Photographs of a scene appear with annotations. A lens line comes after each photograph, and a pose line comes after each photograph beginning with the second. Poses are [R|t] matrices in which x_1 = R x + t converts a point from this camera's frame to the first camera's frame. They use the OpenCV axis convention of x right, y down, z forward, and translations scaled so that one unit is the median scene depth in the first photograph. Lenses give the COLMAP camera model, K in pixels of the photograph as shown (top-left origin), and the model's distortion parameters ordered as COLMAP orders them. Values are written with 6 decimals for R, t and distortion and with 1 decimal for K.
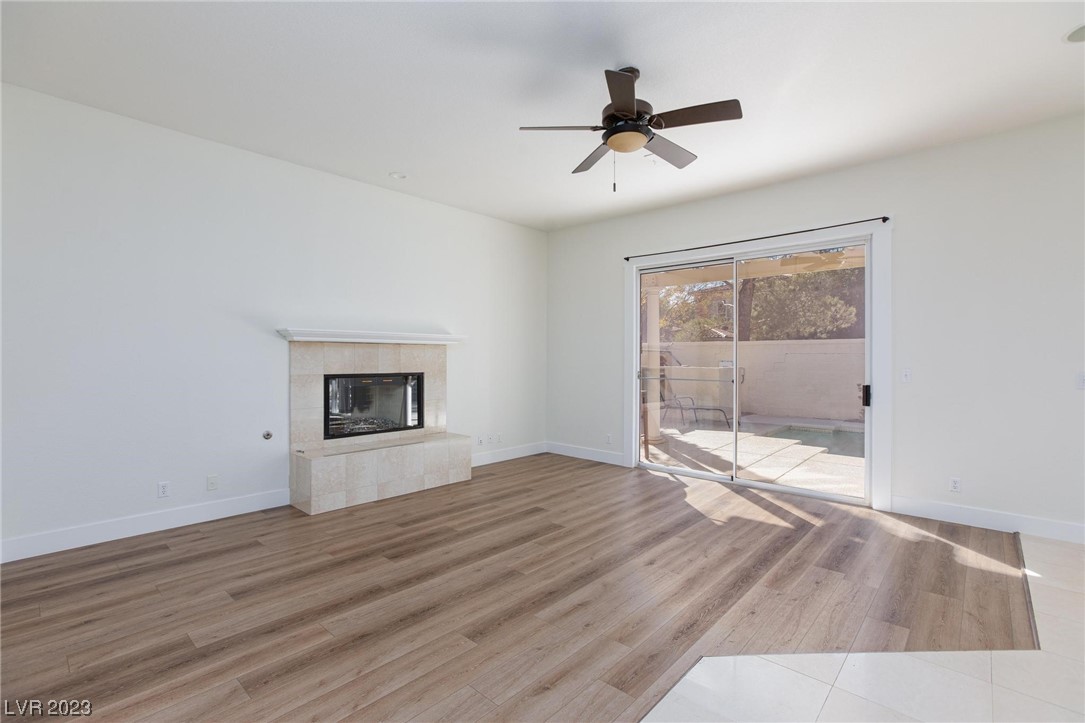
lens RADIAL K [[499.2, 0, 542.8], [0, 499.2, 364.1], [0, 0, 1]] dist [-0.029490, 0.002580]
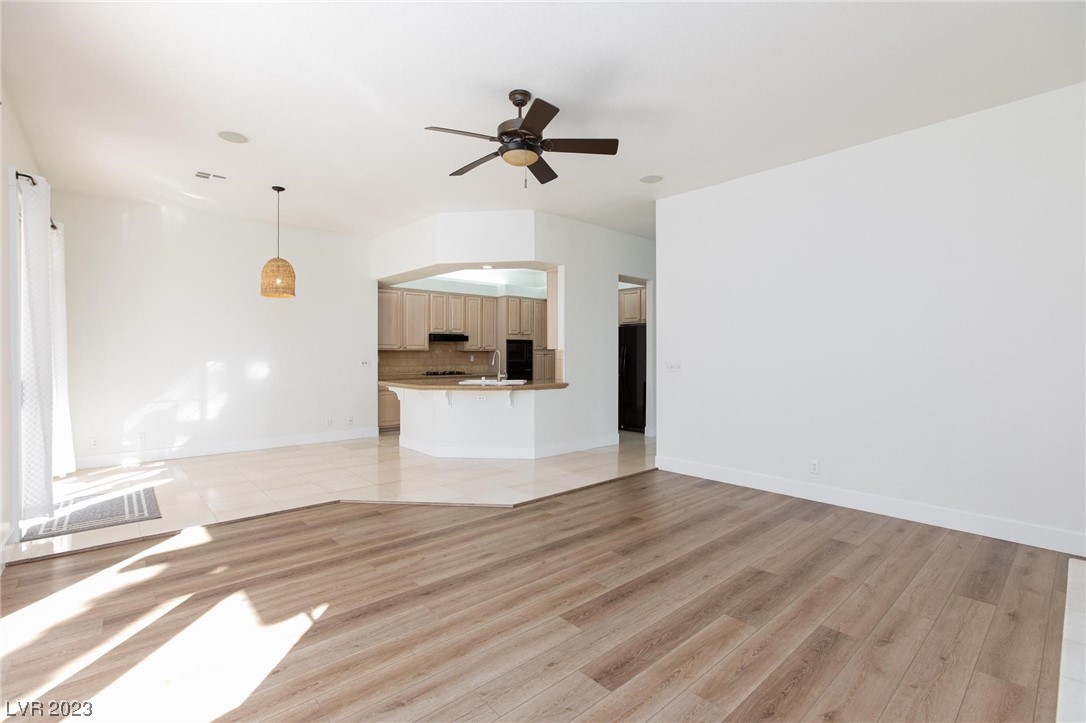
lens RADIAL K [[499.7, 0, 523.5], [0, 499.7, 359.7], [0, 0, 1]] dist [-0.029490, 0.002580]
pose [[-0.990456, -0.003762, 0.137775, 0.005729], [-0.001191, 0.999824, 0.018737, -0.014261], [-0.137822, 0.018395, -0.990286, 1.738220]]
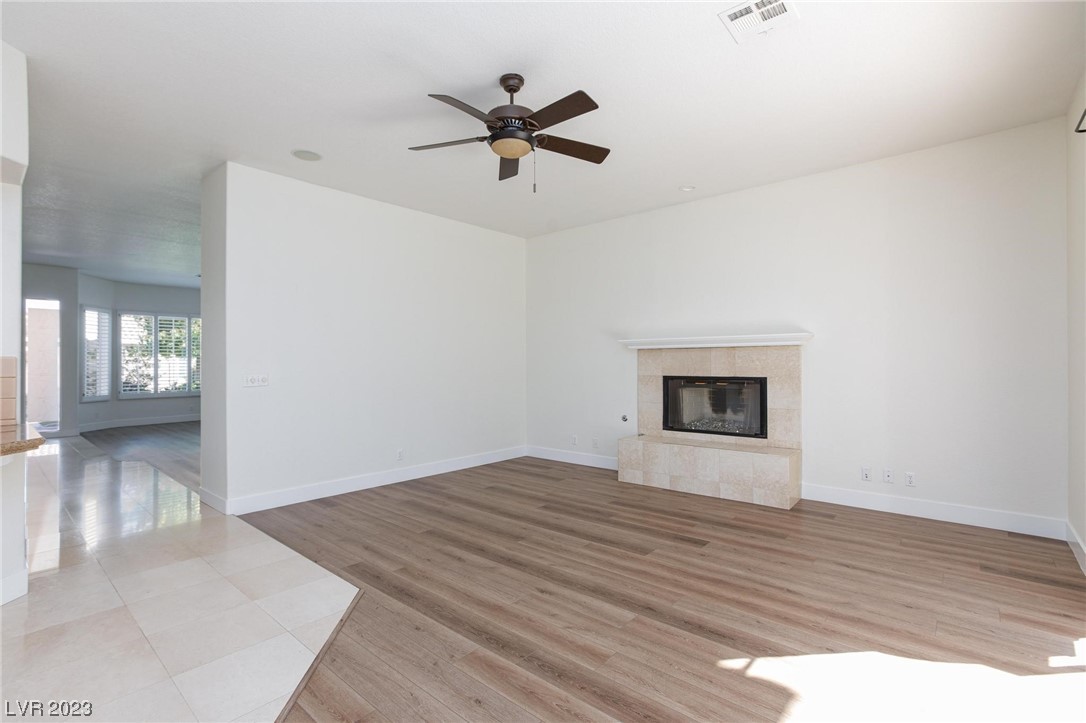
lens RADIAL K [[499.7, 0, 536.7], [0, 499.7, 361.0], [0, 0, 1]] dist [-0.029490, 0.002580]
pose [[0.013161, -0.007968, -0.999882, 0.974364], [-0.004688, 0.999957, -0.008030, -0.004926], [0.999902, 0.004793, 0.013123, 0.852165]]
